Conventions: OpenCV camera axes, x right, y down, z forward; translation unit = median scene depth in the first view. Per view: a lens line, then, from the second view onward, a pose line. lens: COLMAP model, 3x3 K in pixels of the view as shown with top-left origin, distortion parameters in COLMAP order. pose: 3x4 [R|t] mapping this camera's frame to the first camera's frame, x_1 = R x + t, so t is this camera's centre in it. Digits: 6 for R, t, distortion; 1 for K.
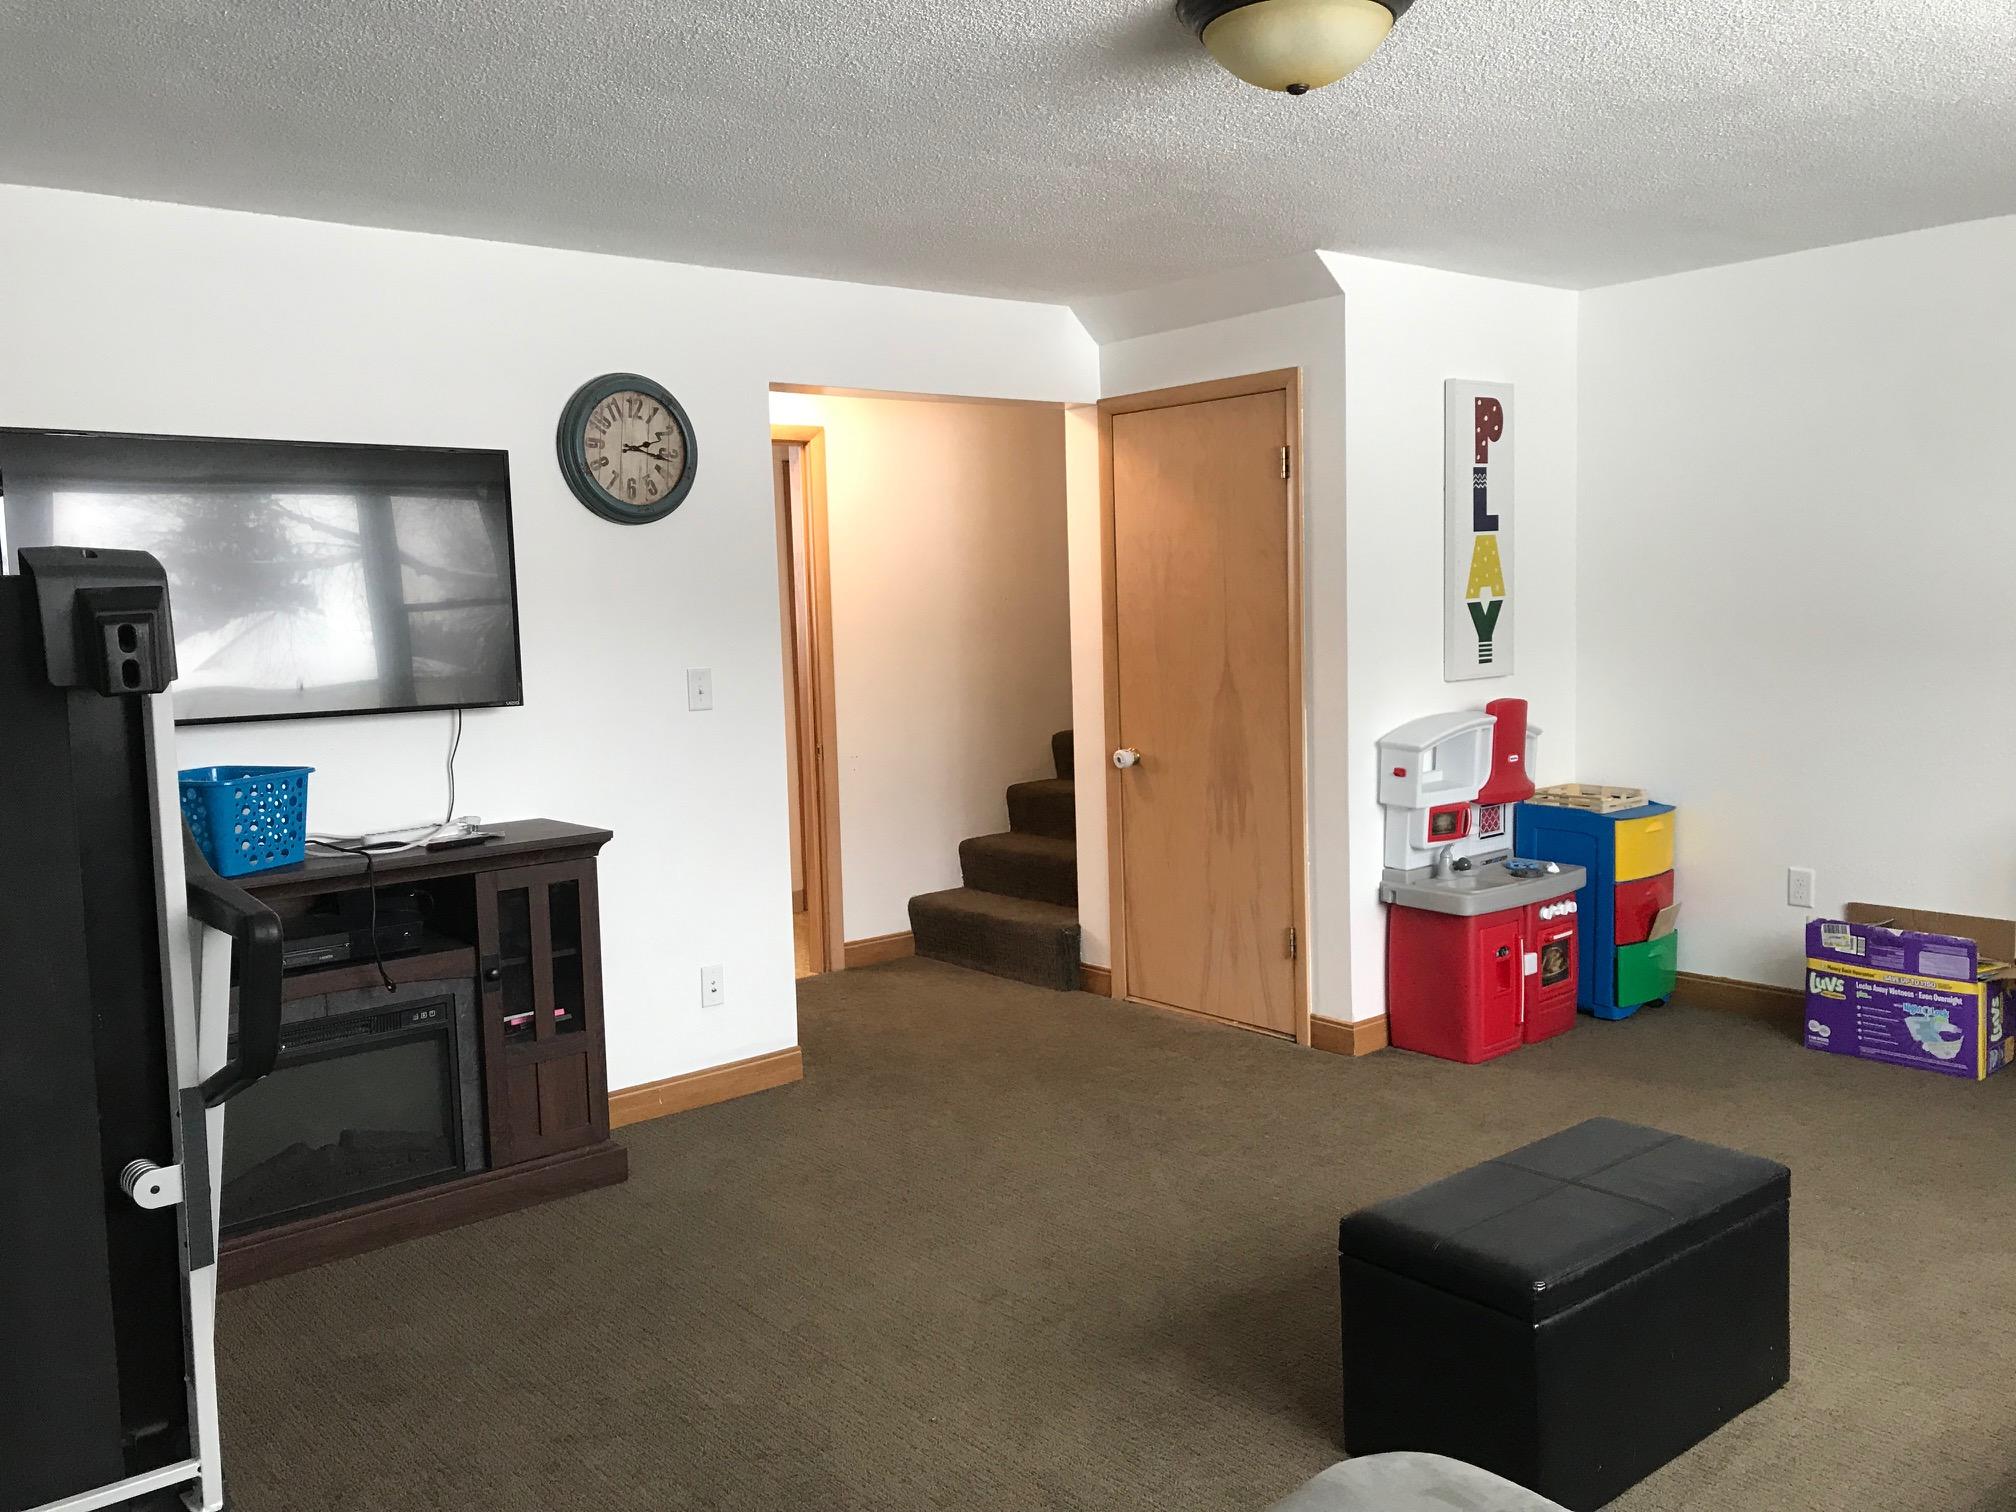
lens RADIAL K [[1637.5, 0, 997.7], [0, 1637.5, 762.9], [0, 0, 1]] dist [0.023043, -0.028218]
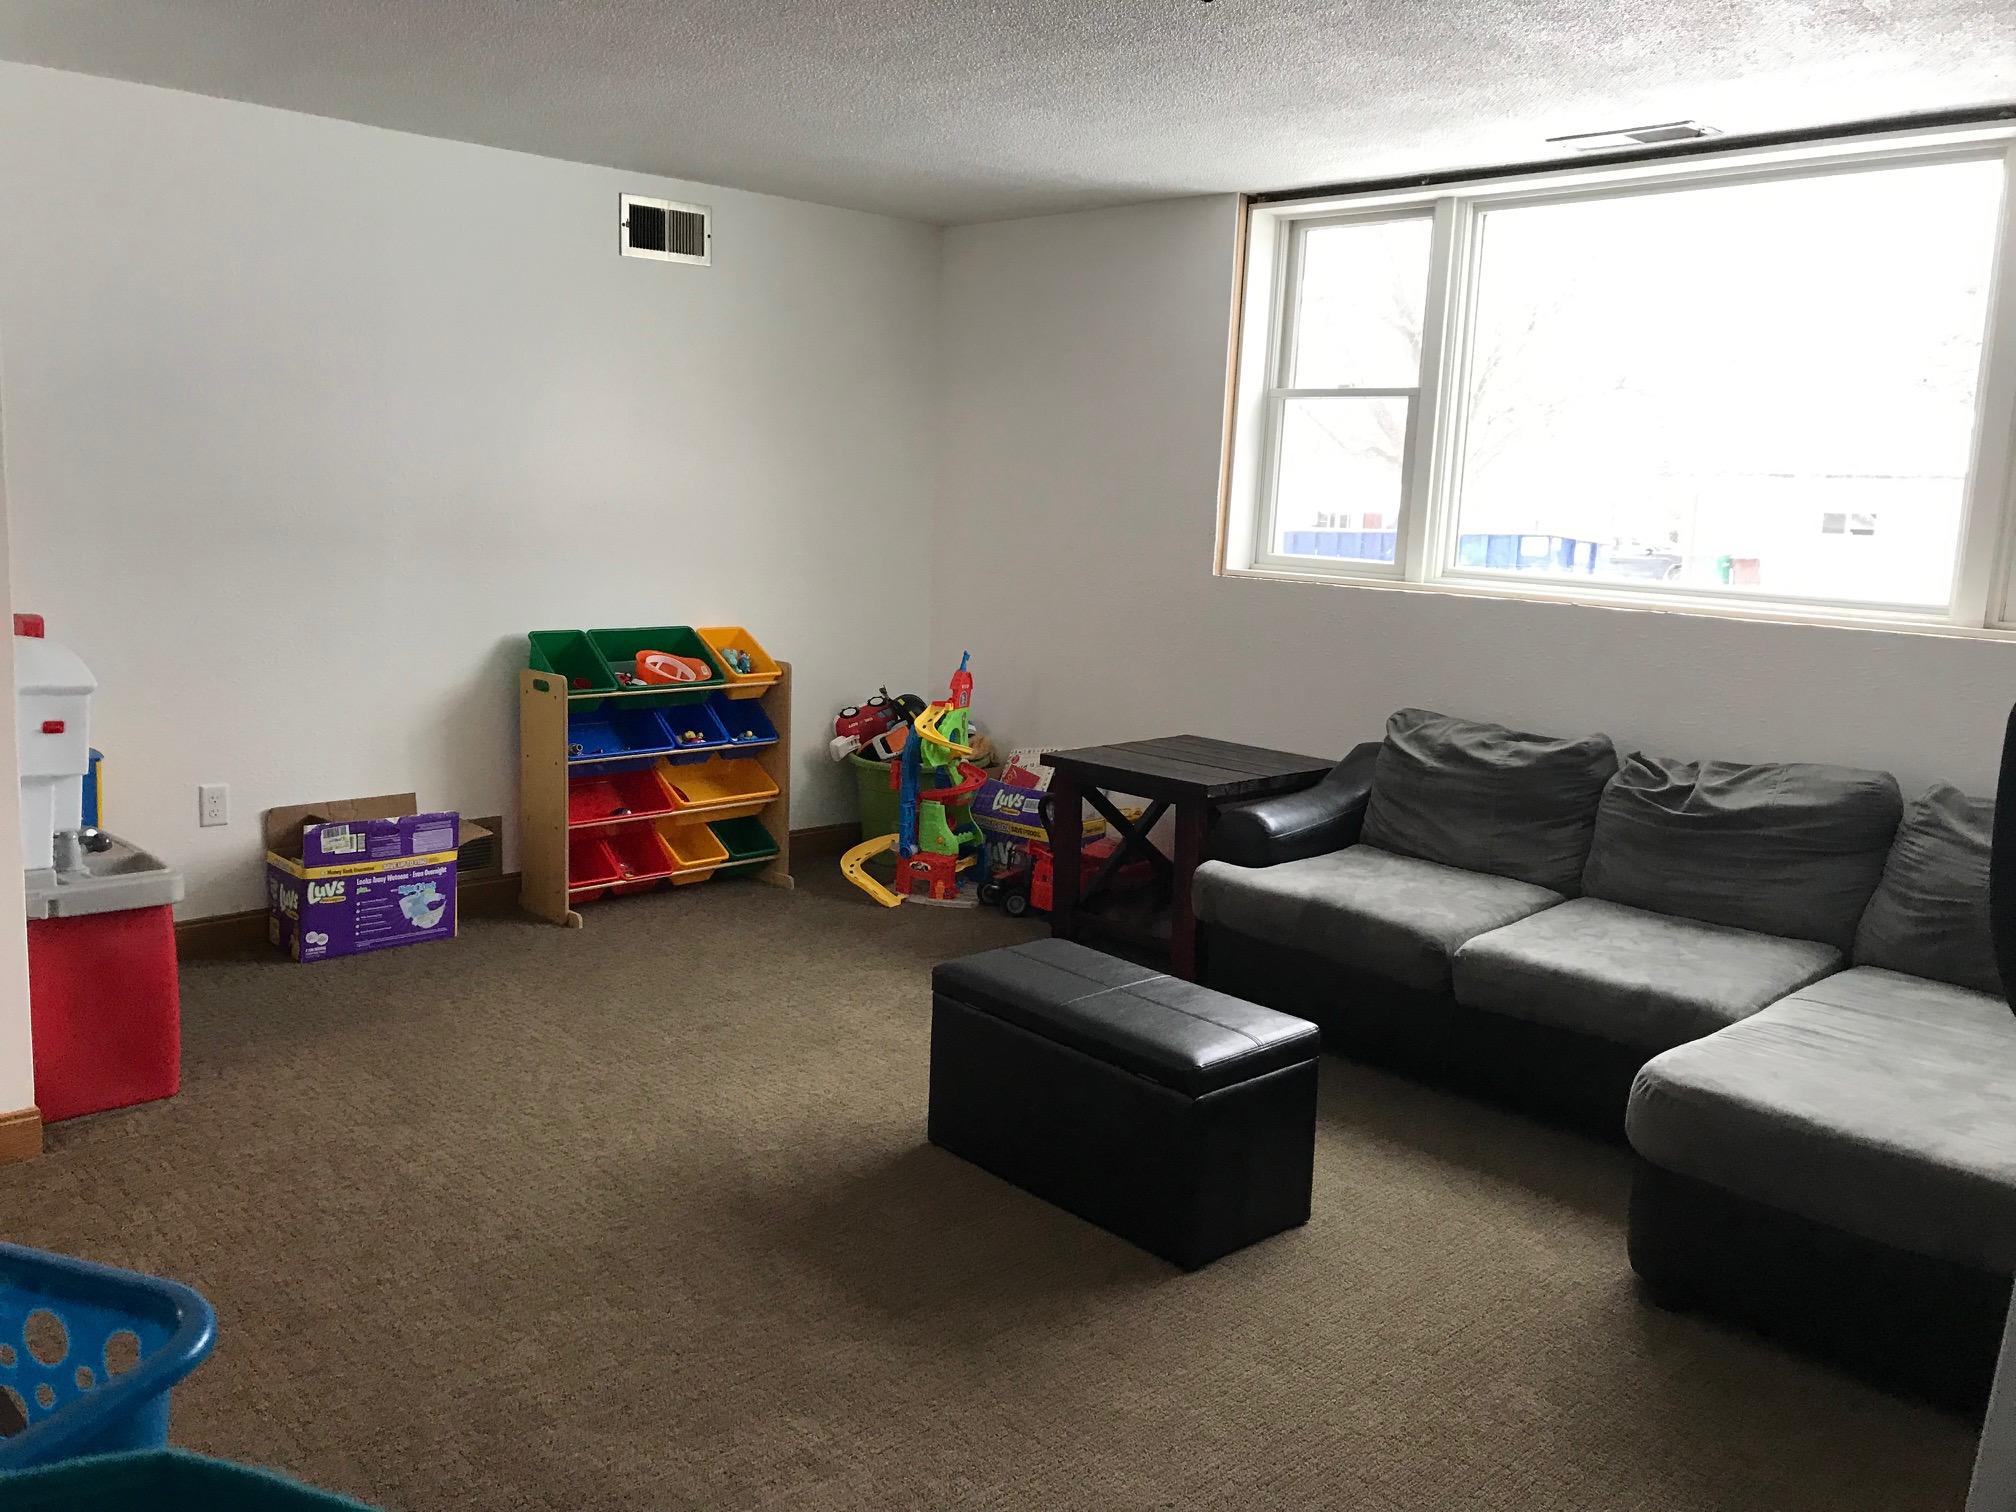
lens RADIAL K [[1637.5, 0, 992.2], [0, 1637.5, 756.7], [0, 0, 1]] dist [0.023043, -0.028218]
pose [[-0.044650, -0.136913, 0.989576, -0.473192], [0.073630, 0.987419, 0.139937, -0.051371], [-0.996286, 0.079110, -0.034007, 0.650447]]
